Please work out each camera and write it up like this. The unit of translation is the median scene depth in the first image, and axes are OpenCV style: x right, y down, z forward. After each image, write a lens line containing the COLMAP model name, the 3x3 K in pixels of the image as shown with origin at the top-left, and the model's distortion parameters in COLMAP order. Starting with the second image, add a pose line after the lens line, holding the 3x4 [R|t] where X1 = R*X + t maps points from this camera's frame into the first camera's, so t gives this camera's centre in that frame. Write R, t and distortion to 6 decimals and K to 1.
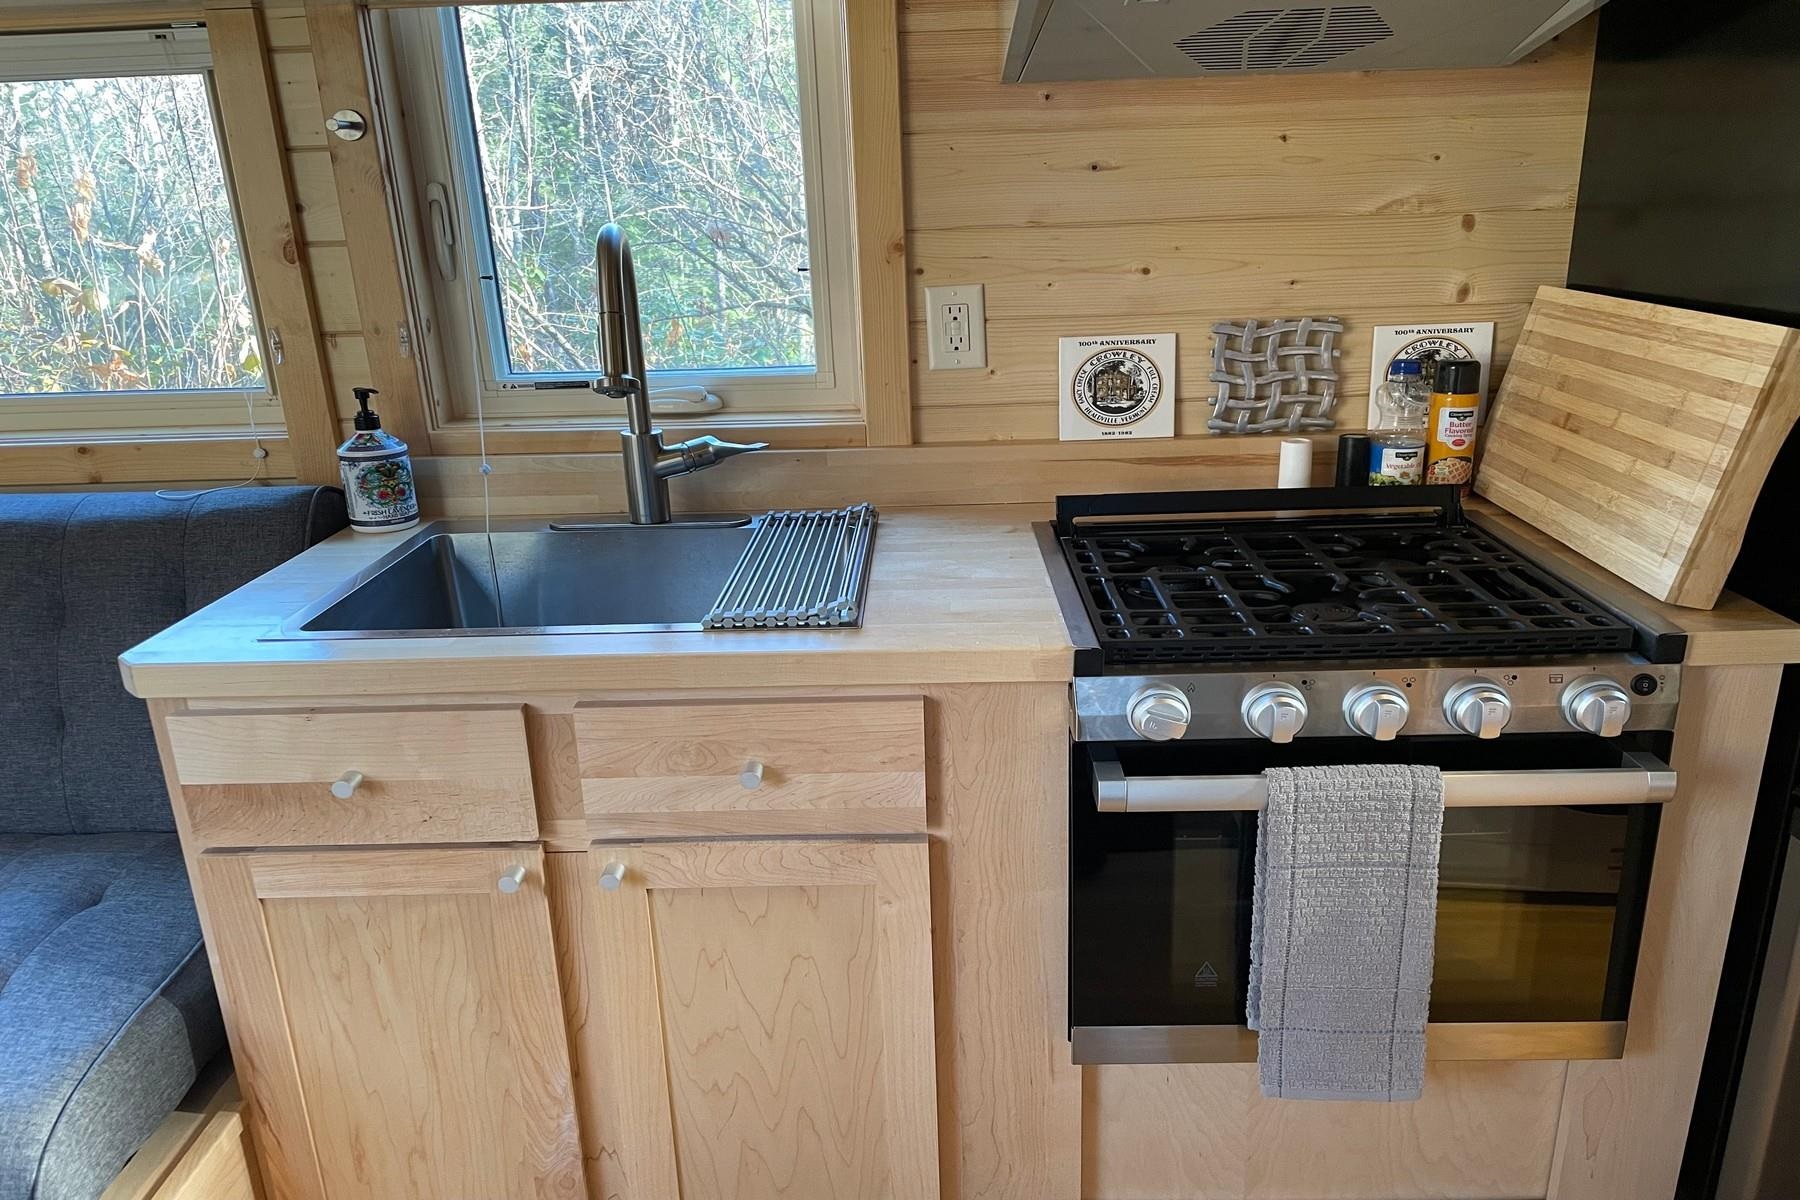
lens RADIAL K [[1330.7, 0, 907.1], [0, 1330.7, 646.9], [0, 0, 1]] dist [0.061271, -0.086008]
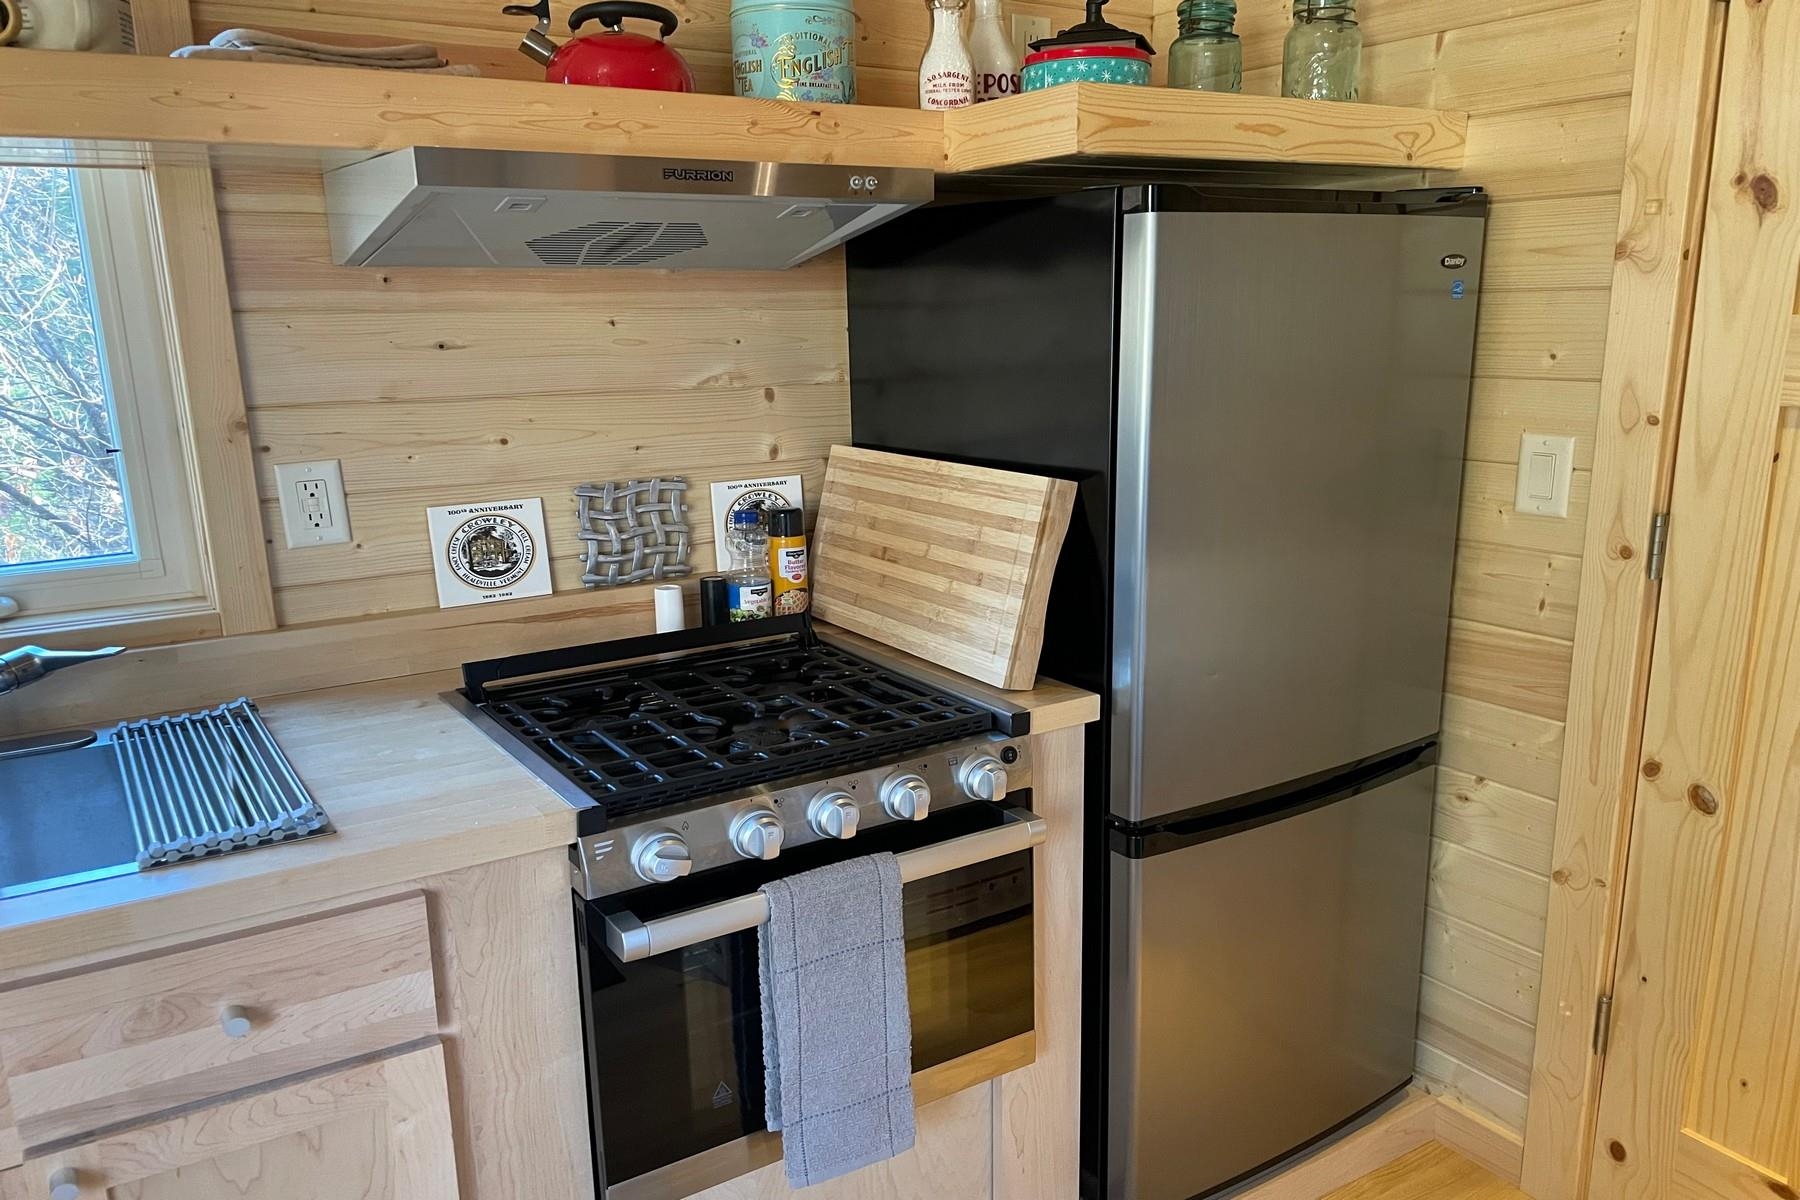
lens RADIAL K [[1330.7, 0, 895.0], [0, 1330.7, 605.6], [0, 0, 1]] dist [0.061271, -0.086008]
pose [[0.834167, -0.102308, 0.541939, -0.176490], [0.169701, 0.982583, -0.075714, -0.028355], [-0.524754, 0.155125, 0.837000, -0.020369]]
